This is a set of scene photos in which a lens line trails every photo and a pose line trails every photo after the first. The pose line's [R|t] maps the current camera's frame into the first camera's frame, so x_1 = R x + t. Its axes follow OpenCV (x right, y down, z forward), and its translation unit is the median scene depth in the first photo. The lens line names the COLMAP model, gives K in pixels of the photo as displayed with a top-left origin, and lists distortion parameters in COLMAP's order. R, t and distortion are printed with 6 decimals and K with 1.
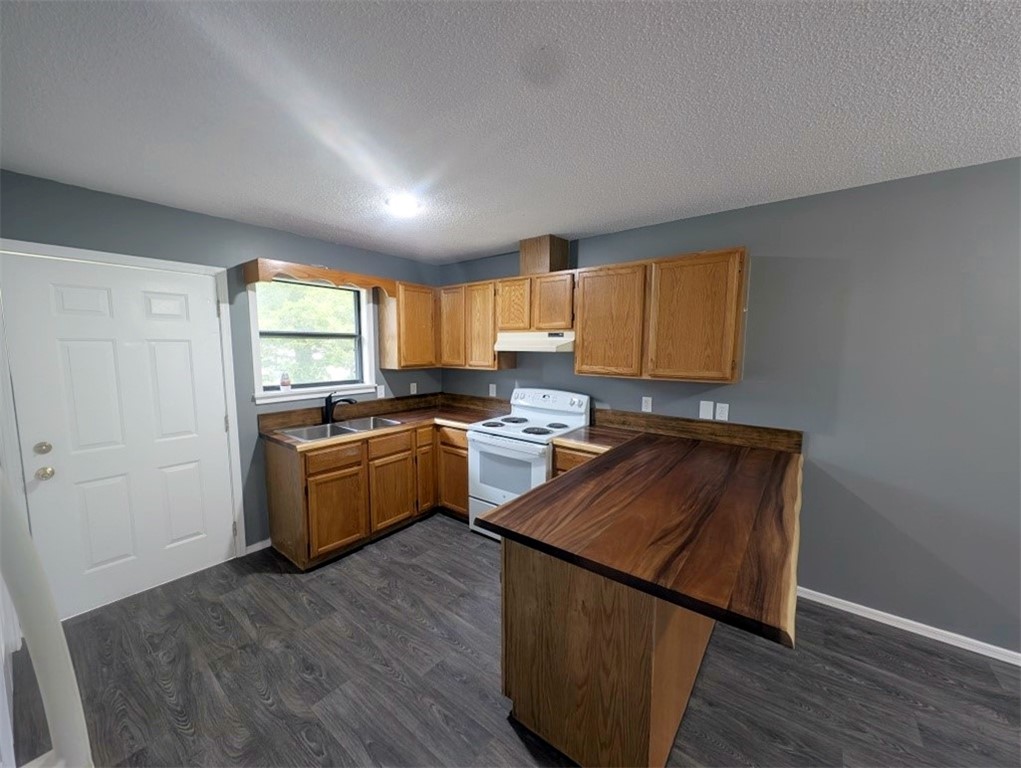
lens RADIAL K [[382.5, 0, 510.5], [0, 382.5, 384.0], [0, 0, 1]] dist [0.000166, 0.000070]
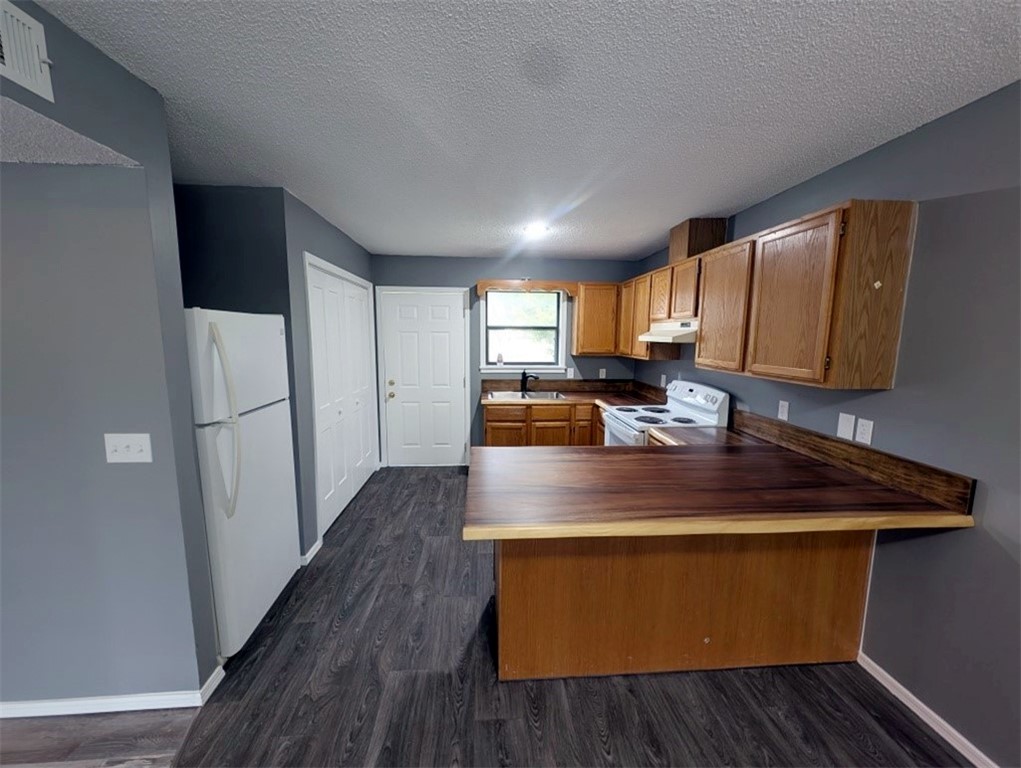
lens RADIAL K [[382.5, 0, 510.5], [0, 382.5, 384.0], [0, 0, 1]] dist [0.000166, 0.000070]
pose [[0.666779, 0.096720, -0.738953, 0.541028], [-0.079025, 0.995129, 0.058943, -0.003385], [0.741054, 0.019093, 0.671174, 0.038189]]
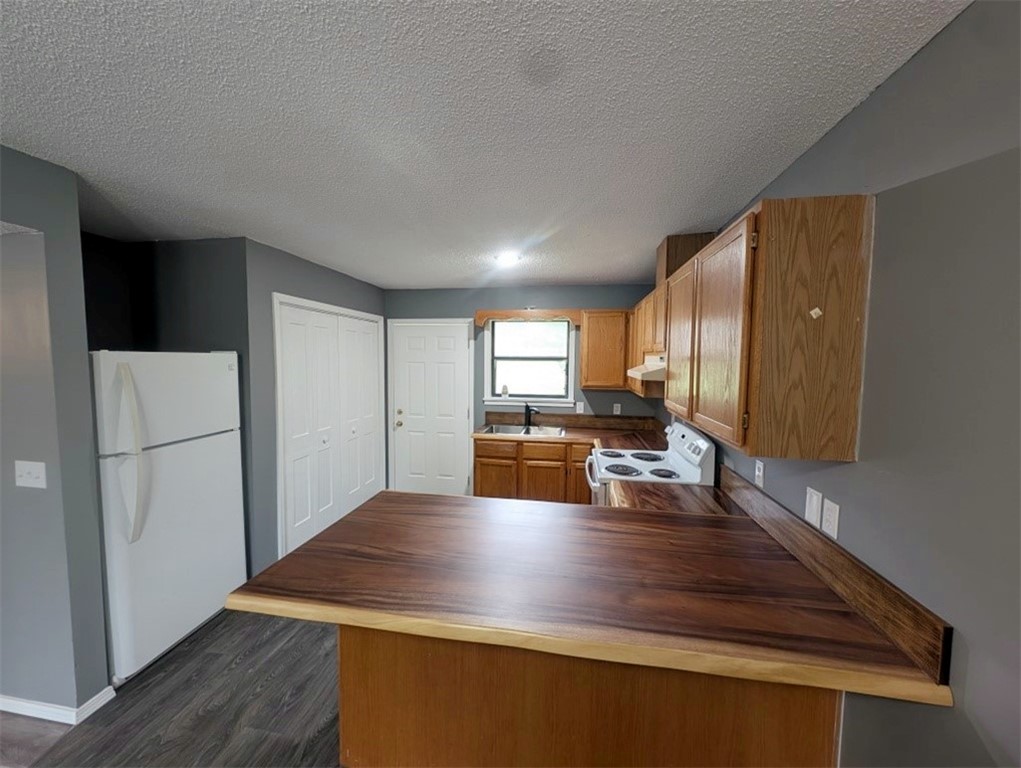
lens RADIAL K [[382.5, 0, 510.5], [0, 382.5, 384.0], [0, 0, 1]] dist [0.000166, 0.000070]
pose [[0.474409, 0.059047, -0.878322, 0.669053], [-0.094117, 0.995431, 0.016085, -0.058378], [0.875259, 0.075034, 0.477799, 0.335109]]
